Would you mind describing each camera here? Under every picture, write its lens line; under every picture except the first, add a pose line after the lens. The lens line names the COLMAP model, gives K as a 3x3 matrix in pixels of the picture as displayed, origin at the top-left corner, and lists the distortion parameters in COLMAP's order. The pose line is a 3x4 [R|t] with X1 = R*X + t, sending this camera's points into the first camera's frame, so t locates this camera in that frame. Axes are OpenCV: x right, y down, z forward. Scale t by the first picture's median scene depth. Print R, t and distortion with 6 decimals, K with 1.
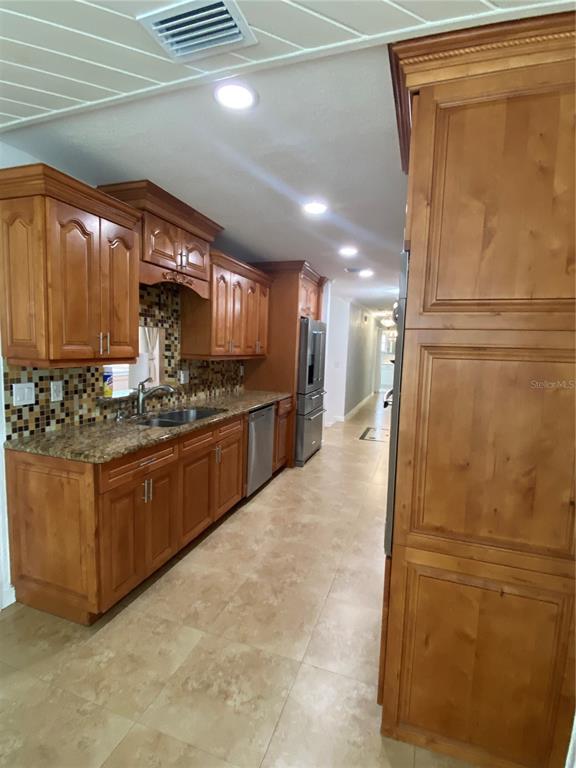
lens RADIAL K [[373.8, 0, 291.2], [0, 373.8, 387.8], [0, 0, 1]] dist [0.013184, -0.007163]
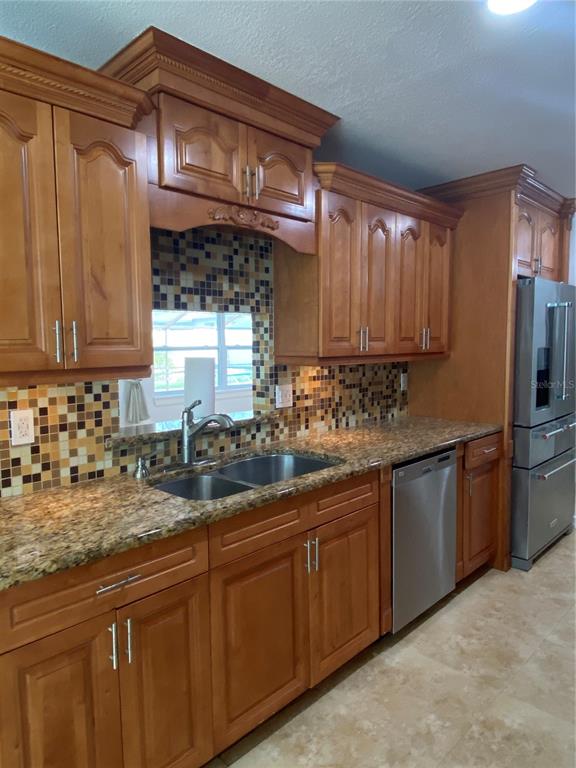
lens RADIAL K [[506.0, 0, 285.7], [0, 506.0, 381.9], [0, 0, 1]] dist [0.048802, -0.036106]
pose [[0.898285, -0.012339, -0.439240, 0.069837], [-0.004348, 0.999307, -0.036964, -0.025345], [0.439392, 0.035114, 0.897609, 0.346810]]
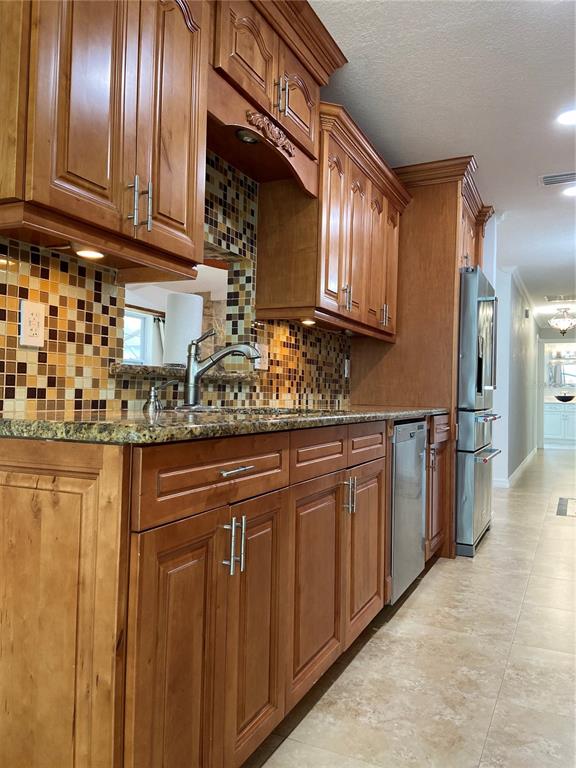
lens RADIAL K [[577.5, 0, 292.6], [0, 577.5, 382.9], [0, 0, 1]] dist [0.076437, -0.008112]
pose [[0.992882, -0.017070, -0.117876, -0.172625], [0.001334, 0.991209, -0.132301, 0.130007], [0.119099, 0.131202, 0.984176, 0.261121]]
